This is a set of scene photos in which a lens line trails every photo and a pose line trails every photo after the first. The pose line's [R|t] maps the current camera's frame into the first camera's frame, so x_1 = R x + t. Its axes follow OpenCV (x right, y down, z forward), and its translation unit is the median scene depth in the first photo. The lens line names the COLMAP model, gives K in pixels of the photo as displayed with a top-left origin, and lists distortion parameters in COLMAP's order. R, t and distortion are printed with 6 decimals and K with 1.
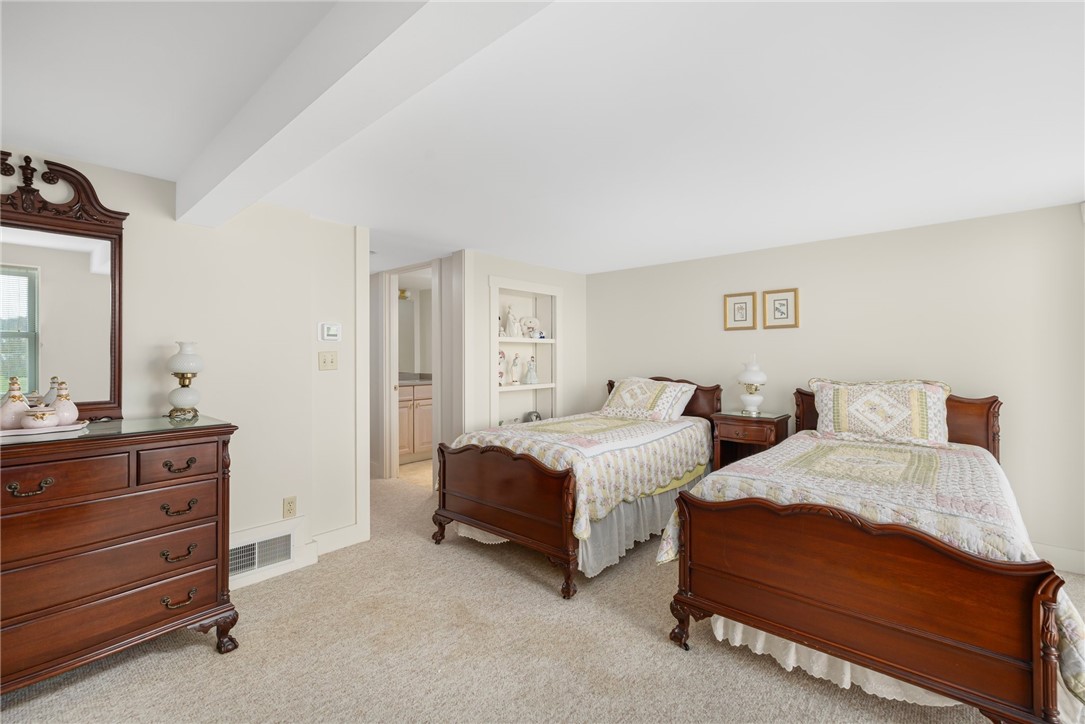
lens RADIAL K [[468.6, 0, 538.3], [0, 468.6, 360.7], [0, 0, 1]] dist [0.004652, -0.000630]
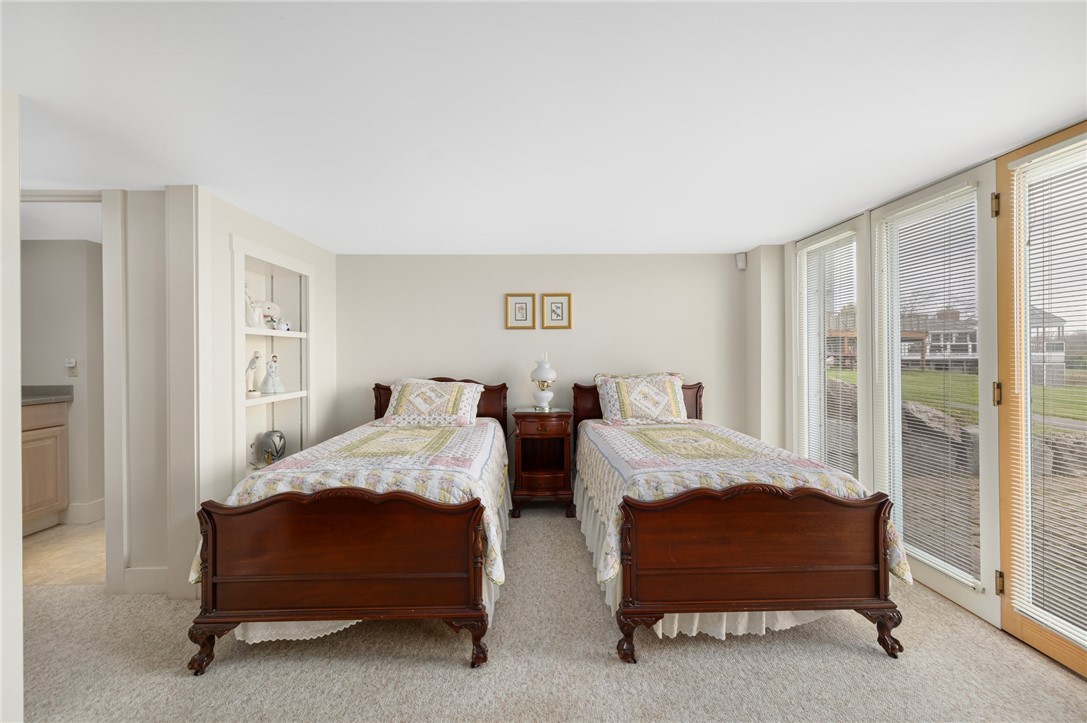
lens RADIAL K [[469.5, 0, 540.1], [0, 469.5, 353.1], [0, 0, 1]] dist [0.004652, -0.000630]
pose [[0.734364, -0.000146, 0.678756, -0.302250], [0.008698, 0.999920, -0.009196, -0.003604], [-0.678700, 0.012657, 0.734306, 0.268776]]
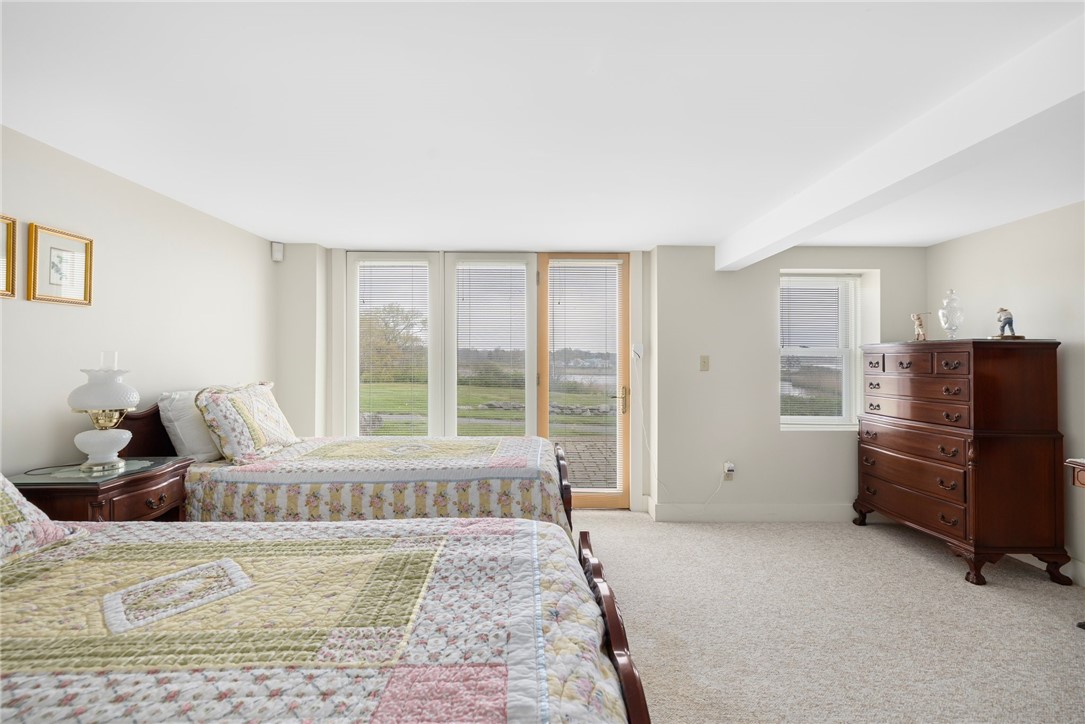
lens RADIAL K [[468.6, 0, 542.0], [0, 468.6, 357.6], [0, 0, 1]] dist [0.004652, -0.000630]
pose [[-0.673673, 0.001600, 0.739028, -0.285213], [0.005985, 0.999977, 0.003291, -0.008054], [-0.739006, 0.006640, -0.673667, 1.142548]]
